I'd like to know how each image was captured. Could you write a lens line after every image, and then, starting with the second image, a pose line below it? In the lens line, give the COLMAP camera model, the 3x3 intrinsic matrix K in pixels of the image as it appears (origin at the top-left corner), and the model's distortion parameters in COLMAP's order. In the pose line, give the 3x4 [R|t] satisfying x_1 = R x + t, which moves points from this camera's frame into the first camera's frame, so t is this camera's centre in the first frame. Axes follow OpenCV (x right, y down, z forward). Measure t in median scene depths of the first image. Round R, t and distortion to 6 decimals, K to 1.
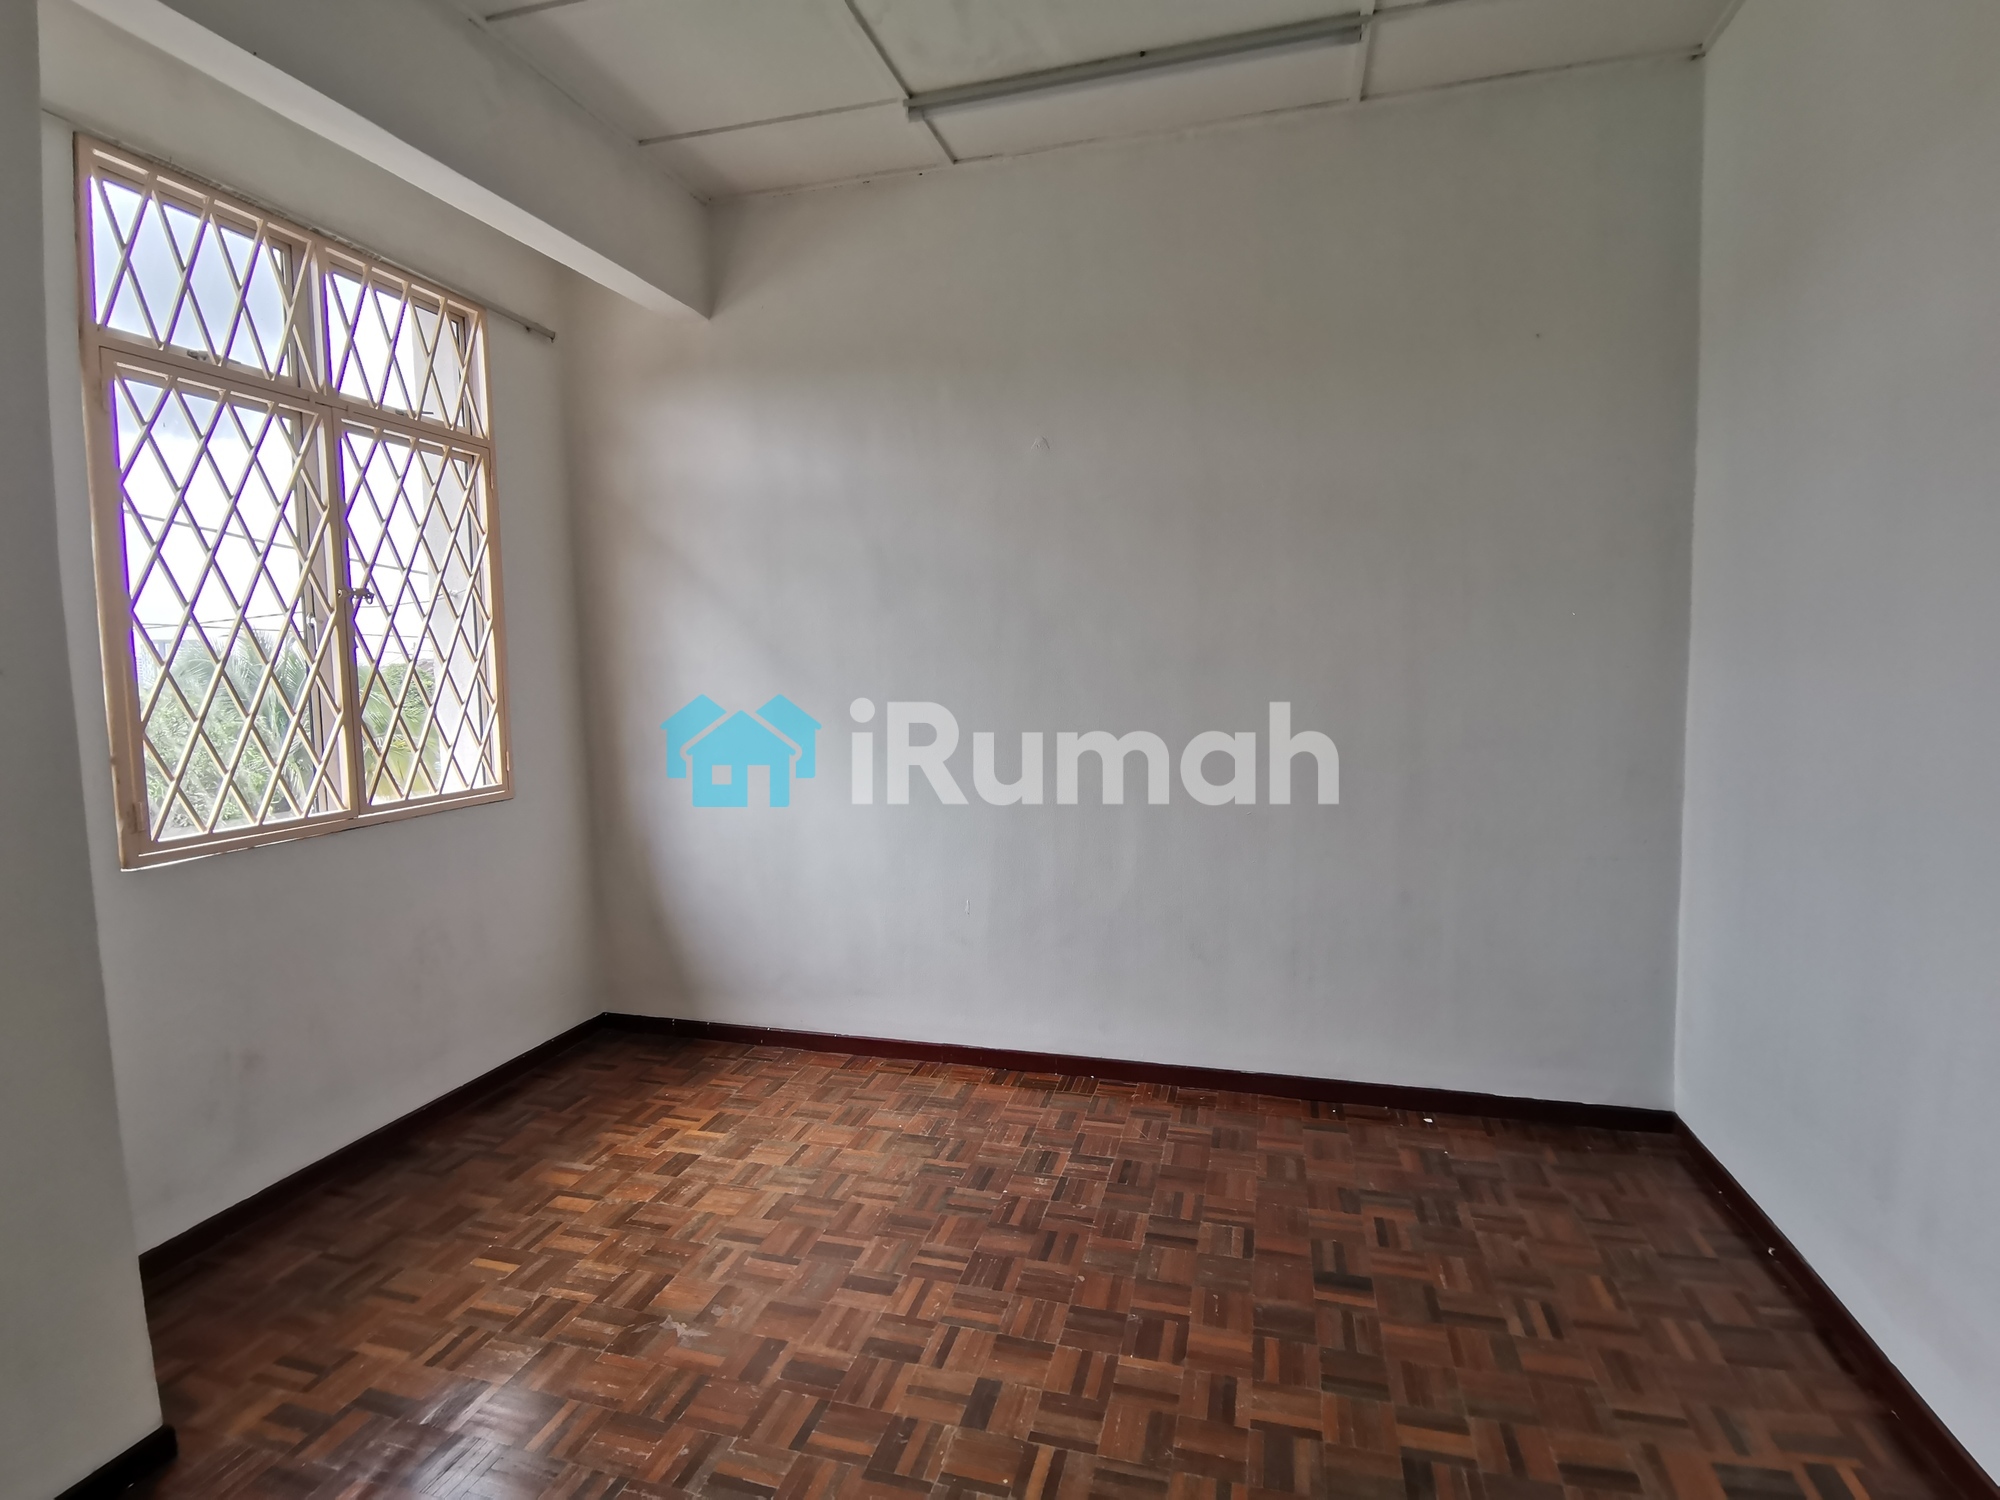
lens RADIAL K [[973.2, 0, 1007.5], [0, 973.2, 760.7], [0, 0, 1]] dist [0.008392, -0.014629]
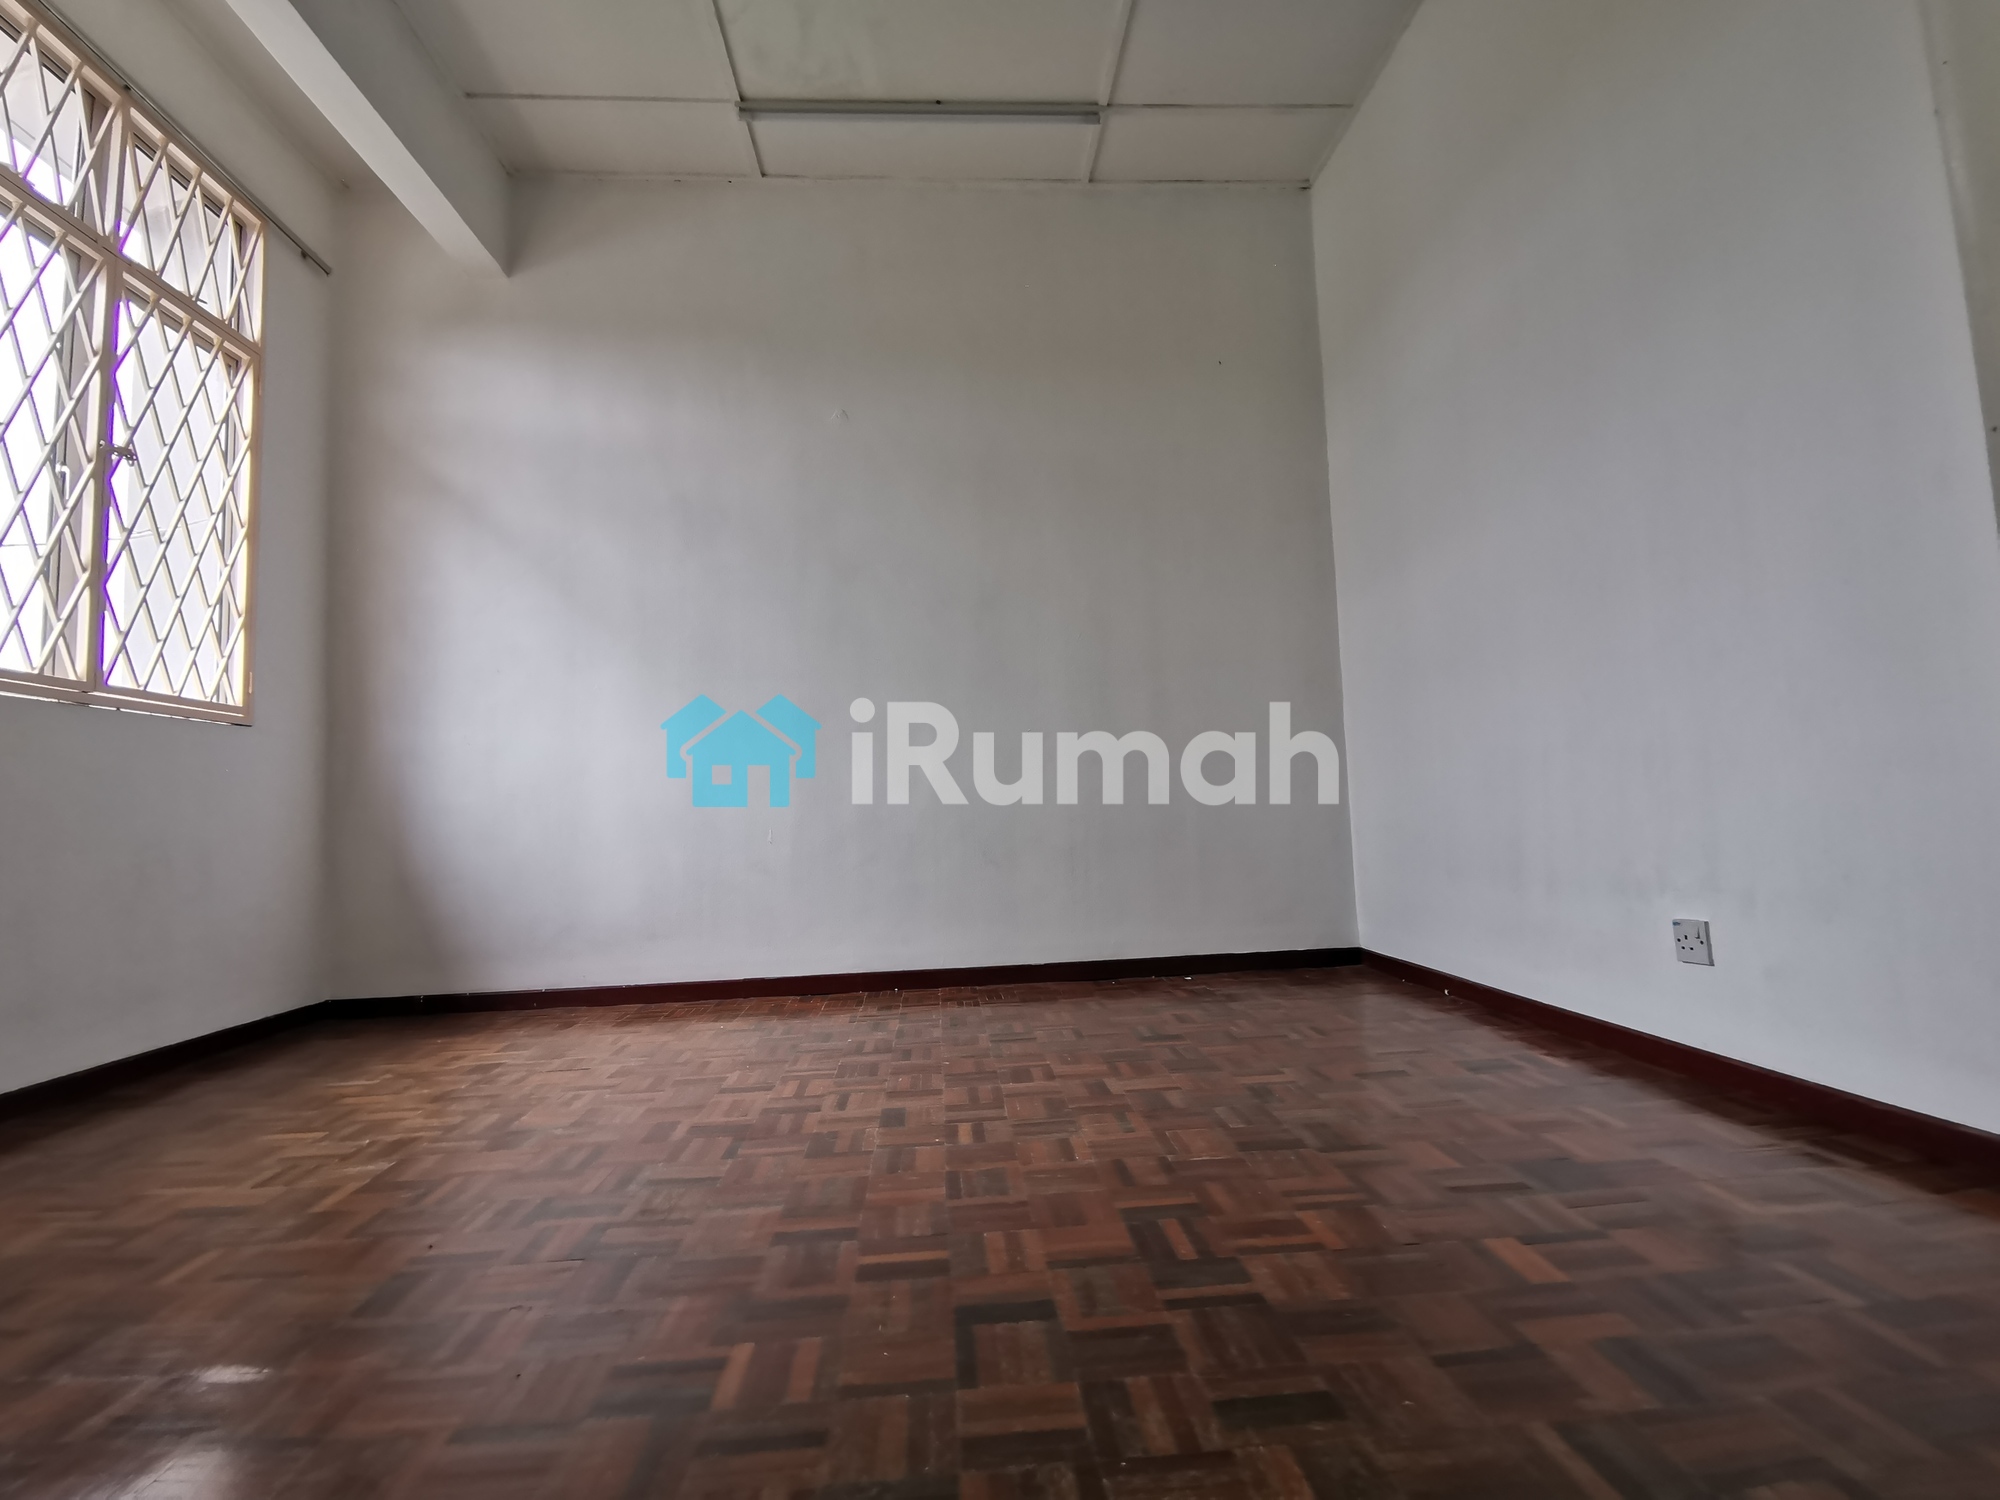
lens RADIAL K [[973.2, 0, 1004.1], [0, 973.2, 763.9], [0, 0, 1]] dist [0.008392, -0.014629]
pose [[0.944060, 0.002670, 0.329763, -0.184006], [0.050674, 0.986916, -0.153064, 0.306645], [-0.325857, 0.161212, 0.931573, -0.074511]]
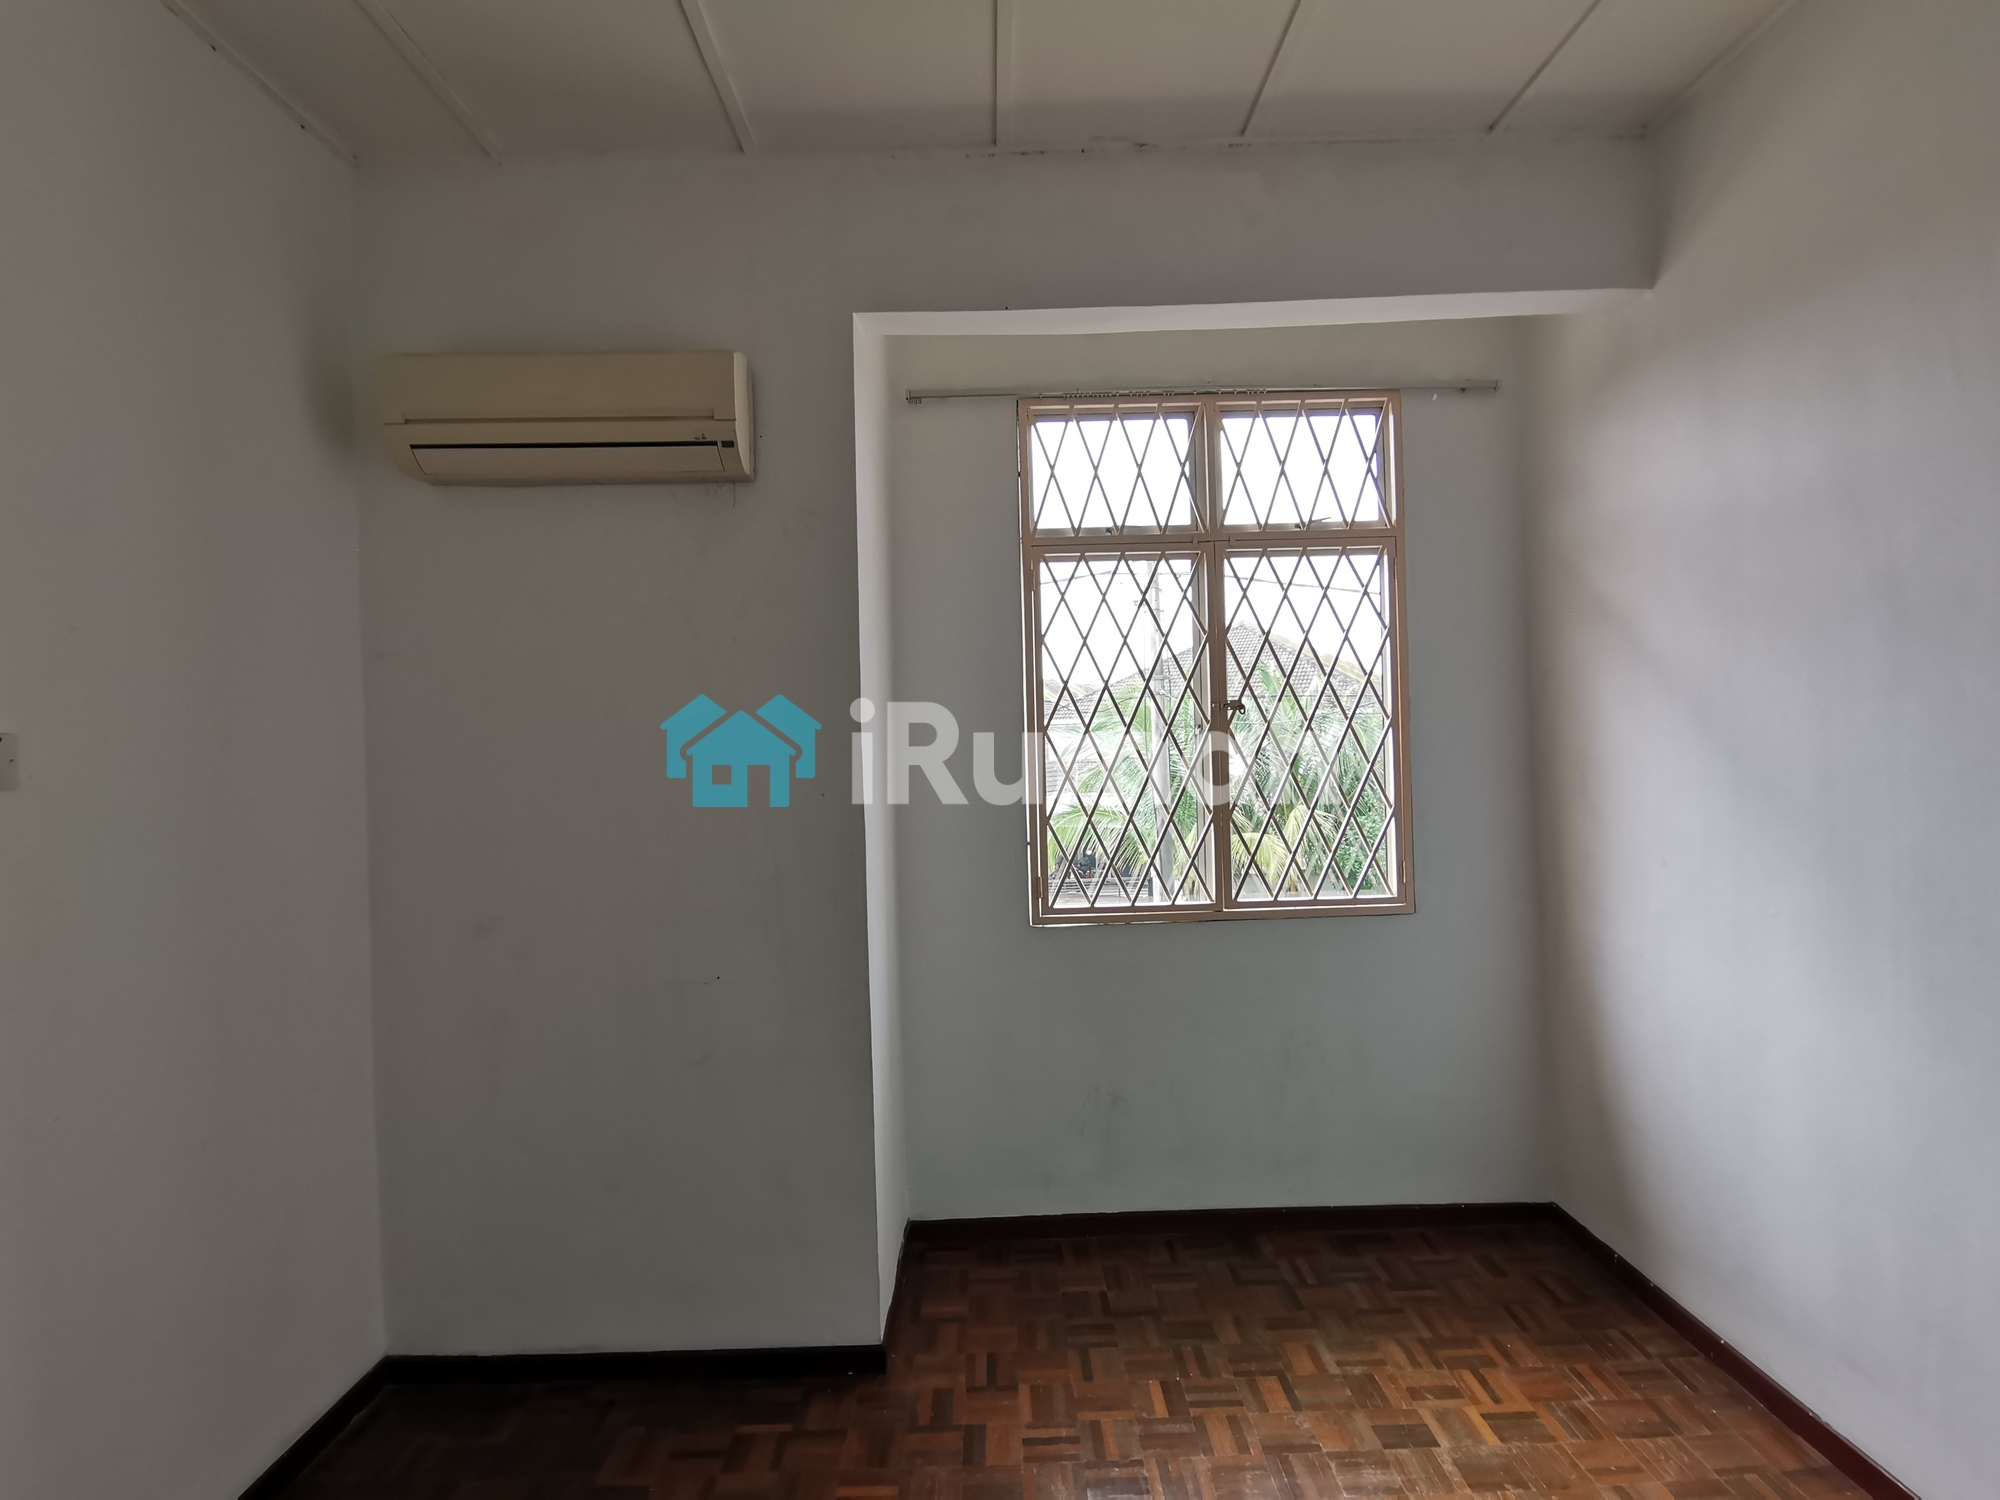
lens RADIAL K [[973.2, 0, 983.6], [0, 973.2, 752.3], [0, 0, 1]] dist [0.008392, -0.014629]
pose [[0.274266, 0.011046, -0.961590, 0.305721], [-0.077224, 0.996958, -0.010574, -0.087196], [0.958548, 0.077158, 0.274285, 0.451556]]
